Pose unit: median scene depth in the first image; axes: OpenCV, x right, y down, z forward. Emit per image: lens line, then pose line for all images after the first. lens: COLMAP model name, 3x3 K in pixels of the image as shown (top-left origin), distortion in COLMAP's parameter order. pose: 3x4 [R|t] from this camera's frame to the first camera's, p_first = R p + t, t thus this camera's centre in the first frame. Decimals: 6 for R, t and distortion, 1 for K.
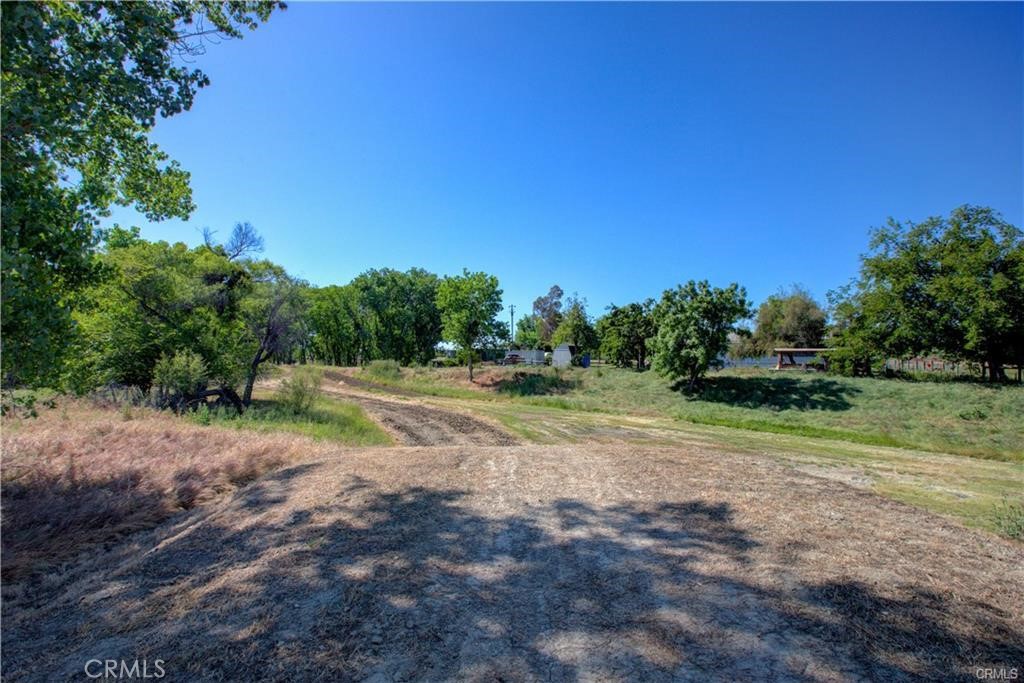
lens RADIAL K [[466.9, 0, 512.2], [0, 466.9, 341.4], [0, 0, 1]] dist [-0.000283, 0.000016]
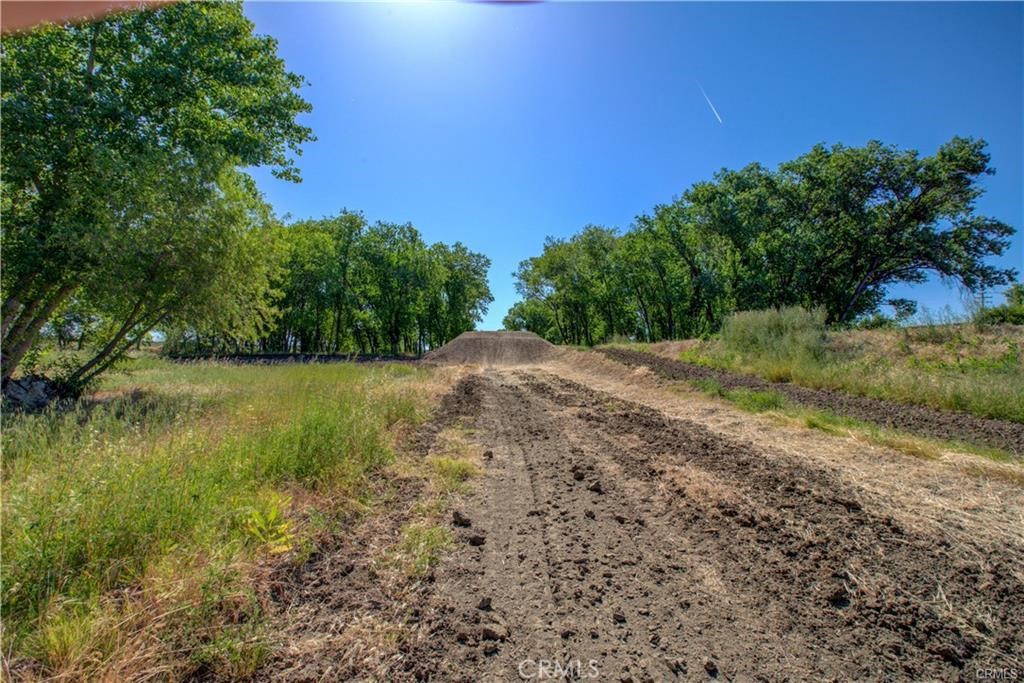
lens RADIAL K [[466.9, 0, 512.0], [0, 466.9, 341.4], [0, 0, 1]] dist [-0.000283, 0.000016]
pose [[0.752713, -0.017268, -0.658122, -0.187897], [0.012750, 0.999851, -0.011652, 0.064338], [0.658225, 0.000380, 0.752821, 0.612587]]
